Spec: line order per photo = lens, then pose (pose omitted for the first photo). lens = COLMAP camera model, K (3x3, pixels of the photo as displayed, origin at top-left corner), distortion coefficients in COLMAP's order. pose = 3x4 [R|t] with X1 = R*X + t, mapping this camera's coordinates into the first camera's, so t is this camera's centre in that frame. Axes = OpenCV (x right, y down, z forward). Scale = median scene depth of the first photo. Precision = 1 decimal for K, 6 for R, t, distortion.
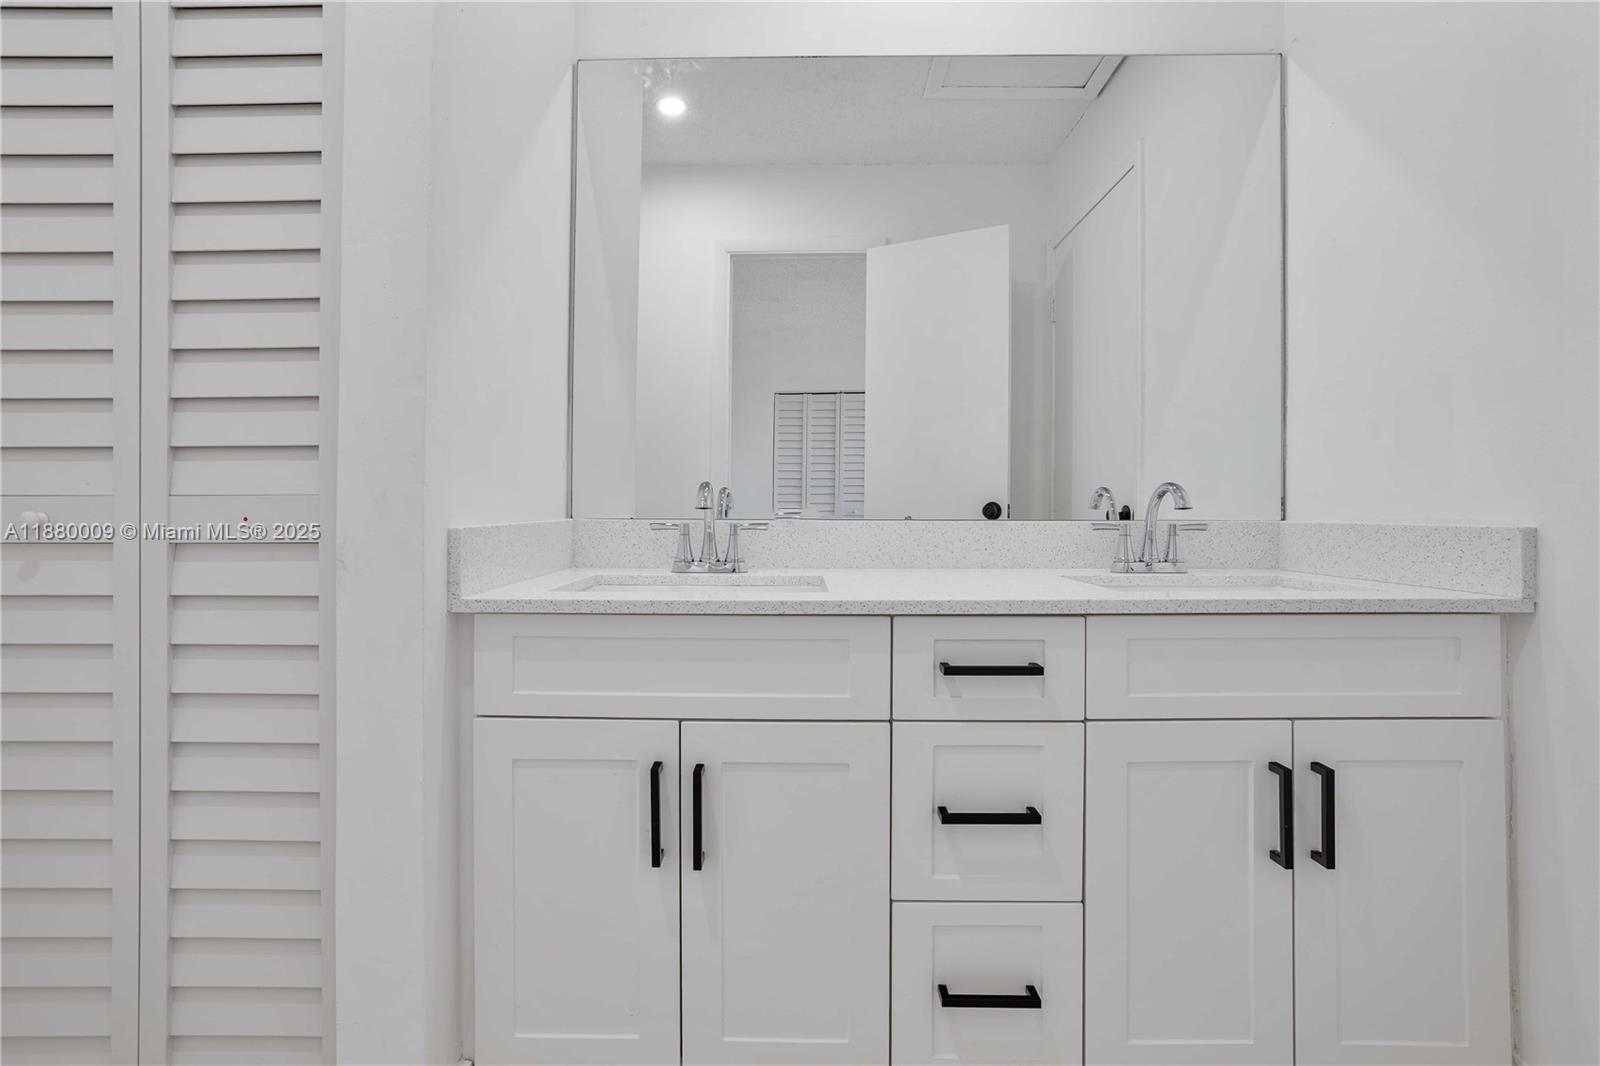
lens RADIAL K [[790.8, 0, 800.6], [0, 790.8, 518.9], [0, 0, 1]] dist [-0.021997, 0.000092]
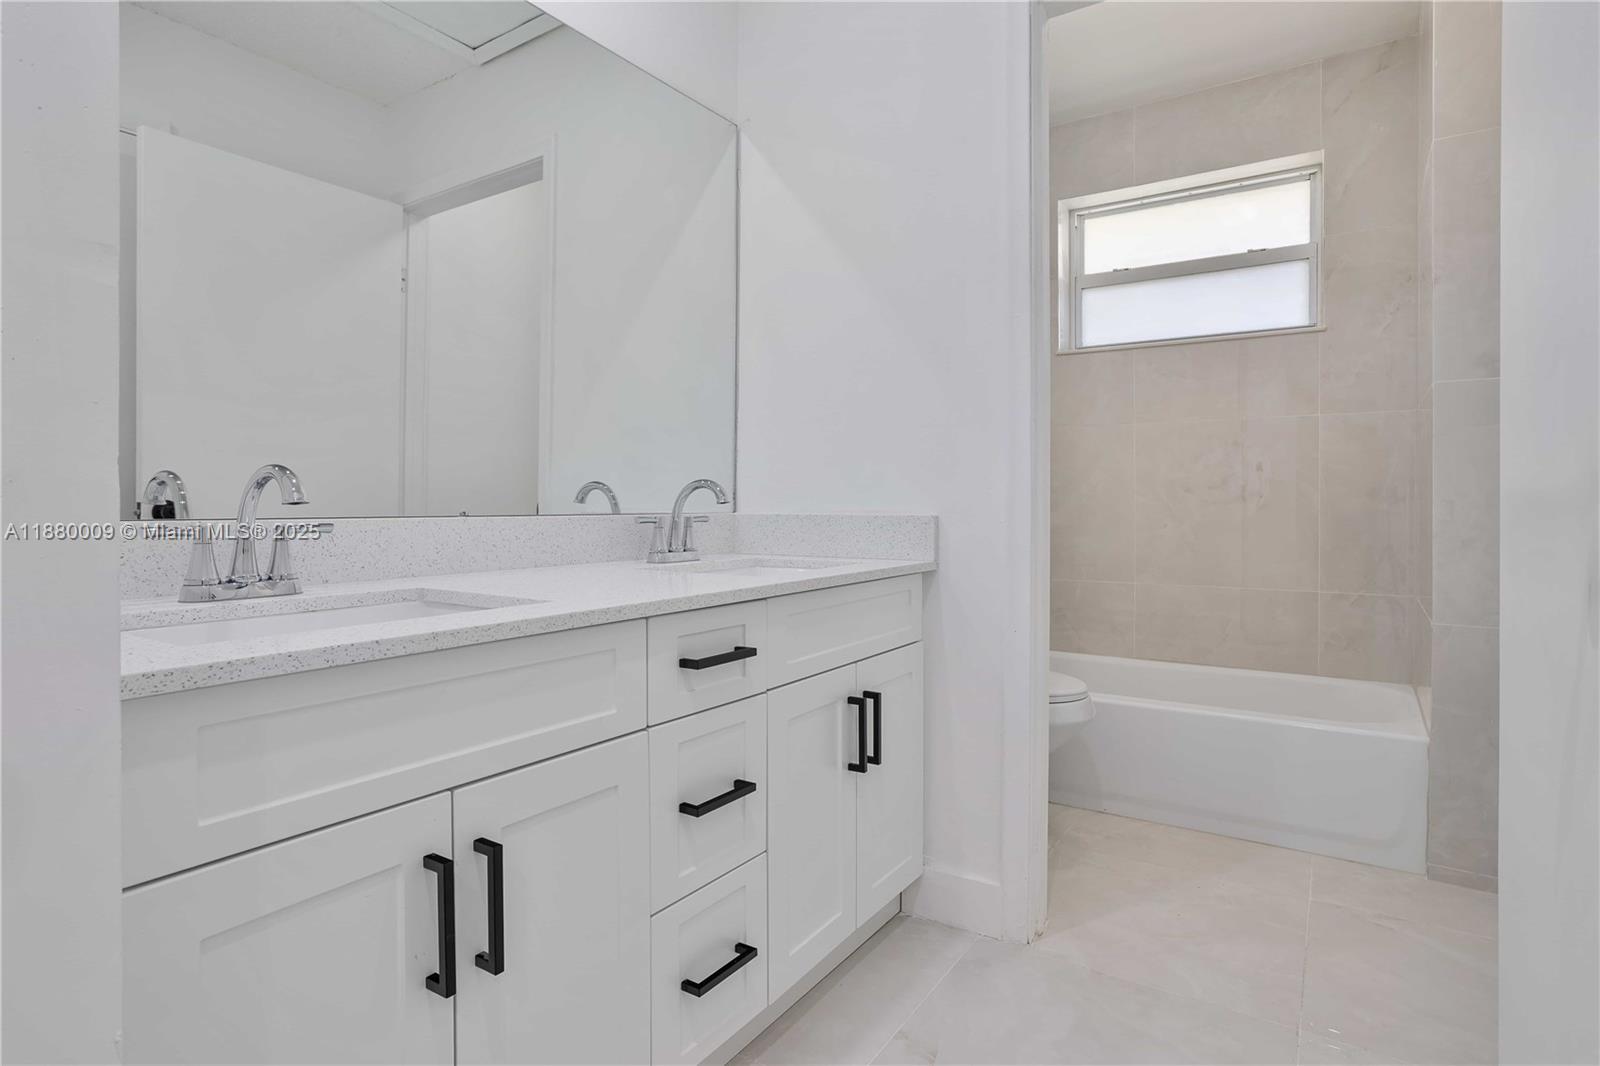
lens RADIAL K [[834.0, 0, 800.5], [0, 834.0, 528.6], [0, 0, 1]] dist [-0.002379, 0.000224]
pose [[0.564710, -0.025824, 0.824885, -0.587881], [0.008671, 0.999641, 0.025359, -0.007464], [-0.825244, -0.007168, 0.564731, 0.278496]]
